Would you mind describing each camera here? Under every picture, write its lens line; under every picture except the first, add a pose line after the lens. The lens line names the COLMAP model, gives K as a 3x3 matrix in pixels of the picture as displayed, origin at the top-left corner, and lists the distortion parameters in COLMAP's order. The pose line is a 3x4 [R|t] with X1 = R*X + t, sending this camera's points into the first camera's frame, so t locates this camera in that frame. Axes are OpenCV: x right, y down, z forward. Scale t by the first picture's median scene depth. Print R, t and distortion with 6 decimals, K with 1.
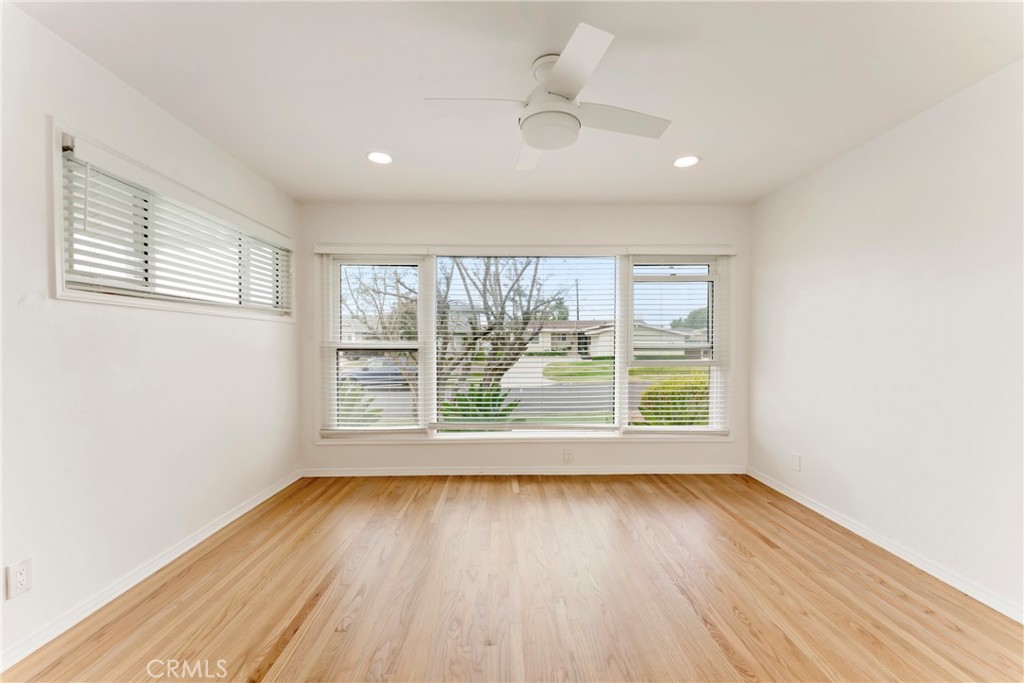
lens RADIAL K [[422.1, 0, 517.4], [0, 422.1, 349.1], [0, 0, 1]] dist [0.001040, 0.000077]
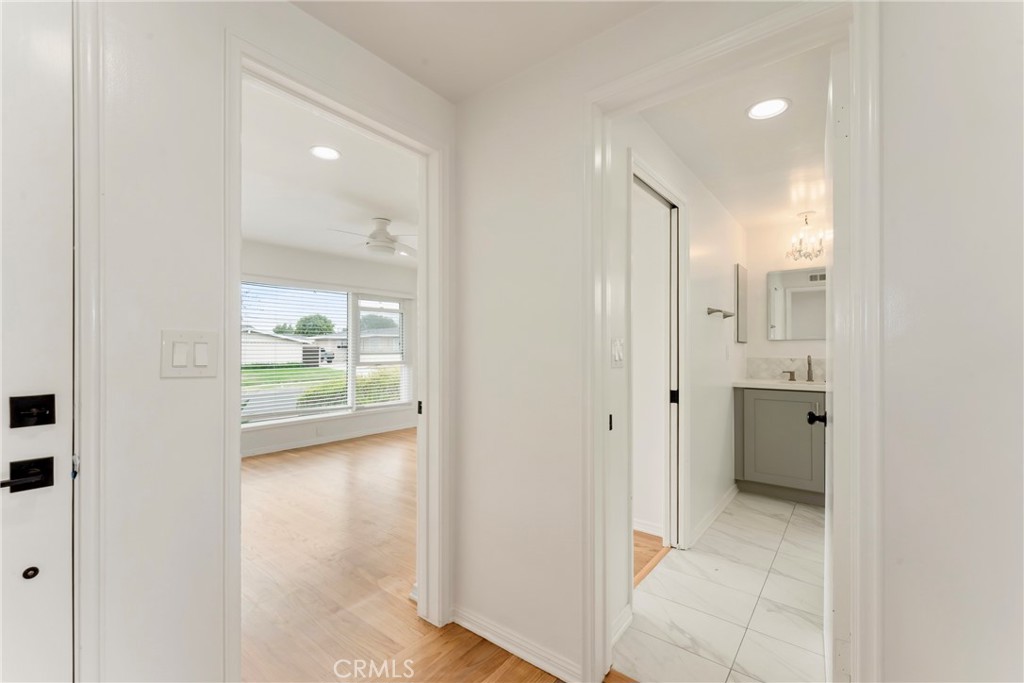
lens RADIAL K [[422.1, 0, 517.4], [0, 422.1, 349.1], [0, 0, 1]] dist [0.001040, 0.000077]
pose [[0.631884, -0.008644, 0.775015, -0.540636], [0.019994, 0.999787, -0.005151, -0.000532], [-0.774805, 0.018750, 0.631922, -0.403429]]
